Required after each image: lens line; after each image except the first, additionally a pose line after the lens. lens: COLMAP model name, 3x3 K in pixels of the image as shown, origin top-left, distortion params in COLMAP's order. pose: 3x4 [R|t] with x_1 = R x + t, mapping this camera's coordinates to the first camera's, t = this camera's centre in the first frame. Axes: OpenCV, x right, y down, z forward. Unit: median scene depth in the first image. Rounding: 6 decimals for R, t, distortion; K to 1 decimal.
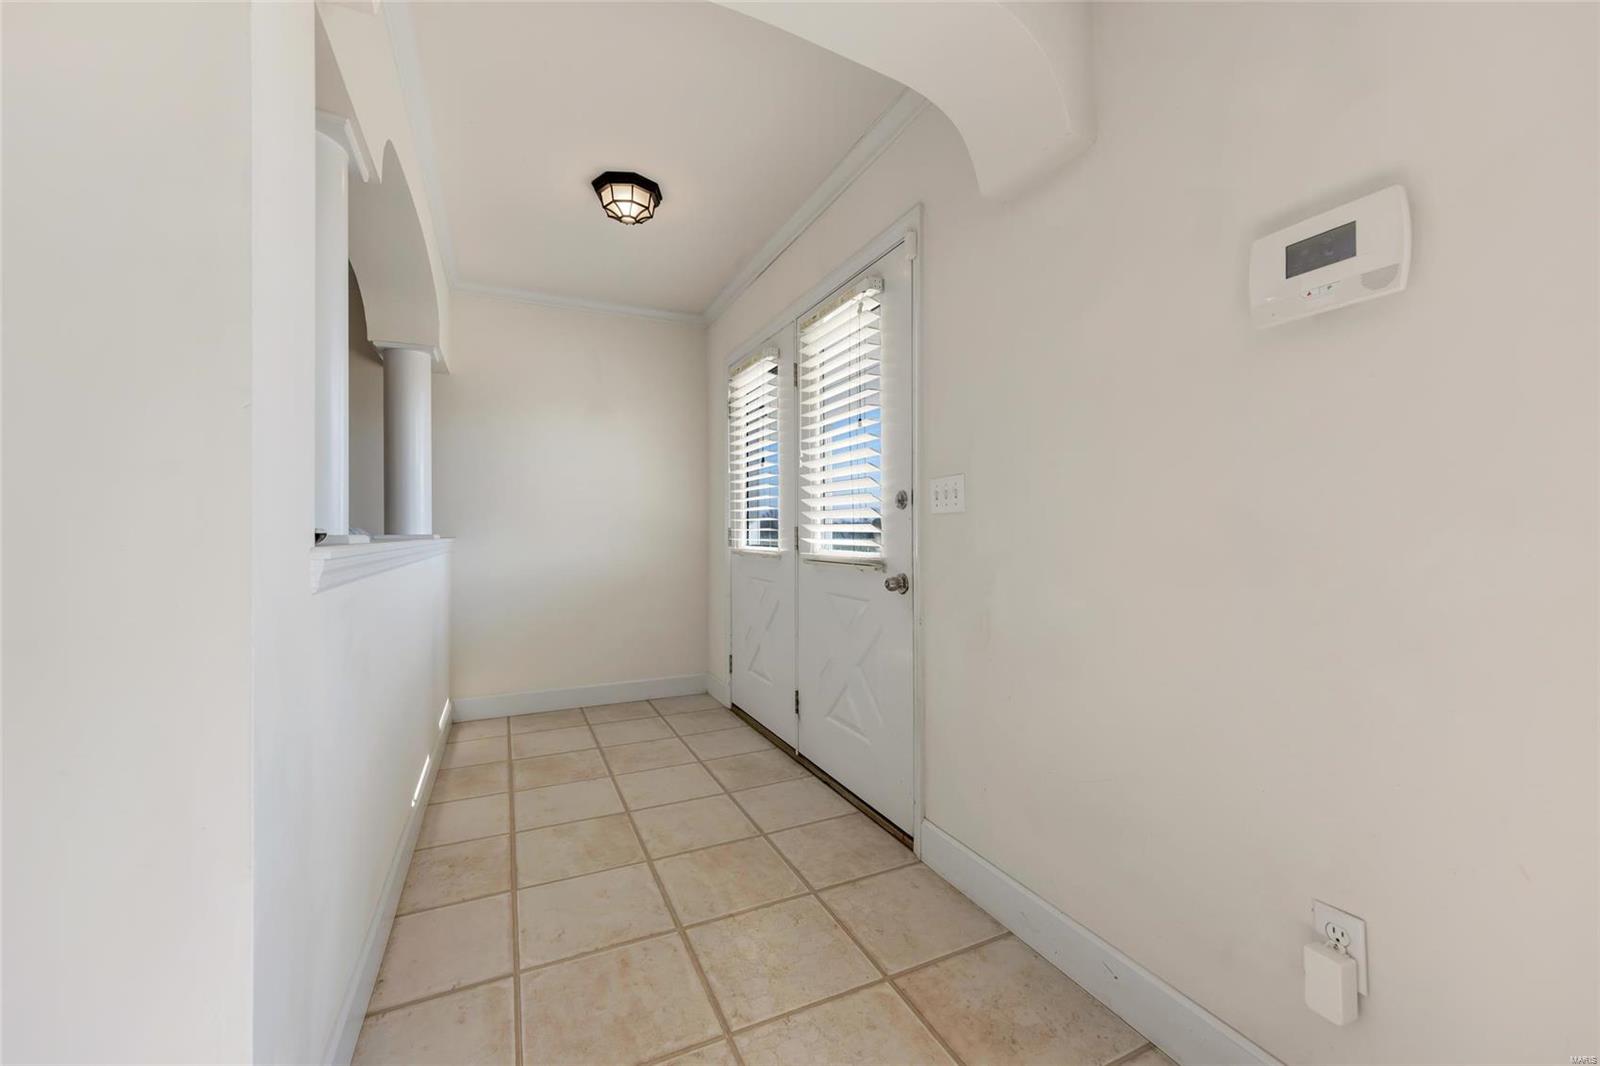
lens RADIAL K [[625.1, 0, 802.5], [0, 625.1, 531.6], [0, 0, 1]] dist [0.003498, 0.000122]
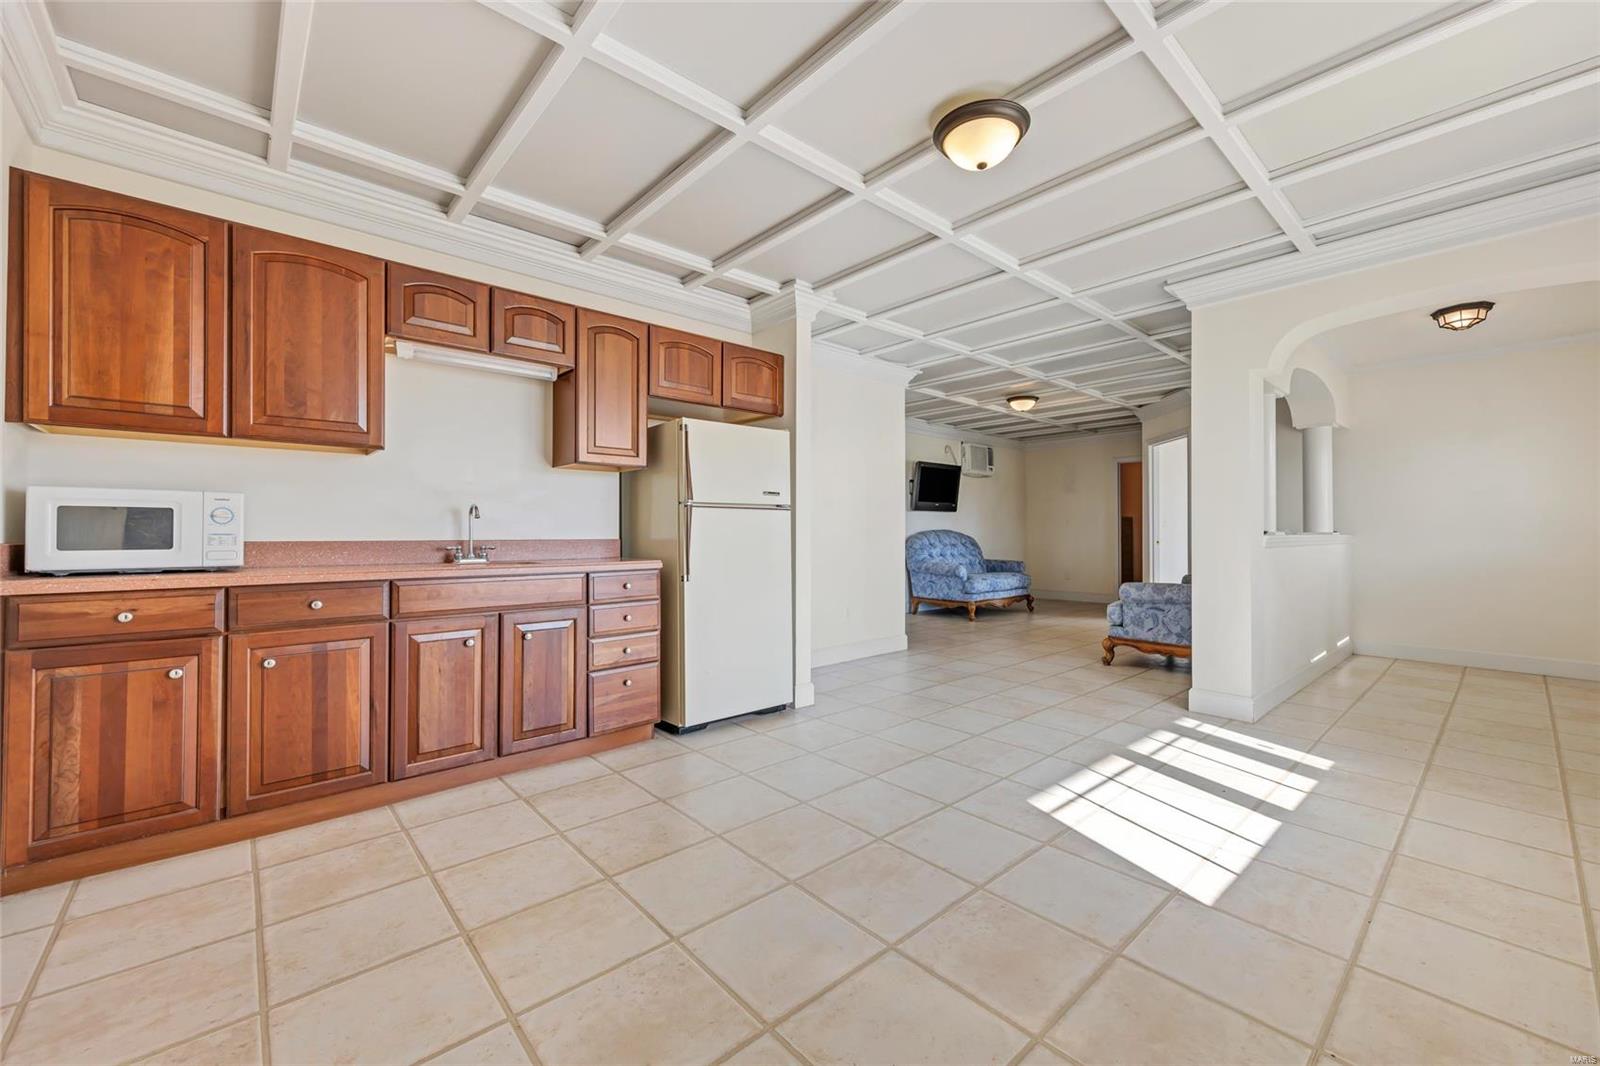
lens RADIAL K [[625.1, 0, 804.1], [0, 625.1, 530.6], [0, 0, 1]] dist [0.003498, 0.000122]
pose [[0.272528, -0.003764, -0.962140, 0.777022], [0.002656, 0.999991, -0.003160, 0.001218], [0.962144, -0.001694, 0.272536, -0.998673]]
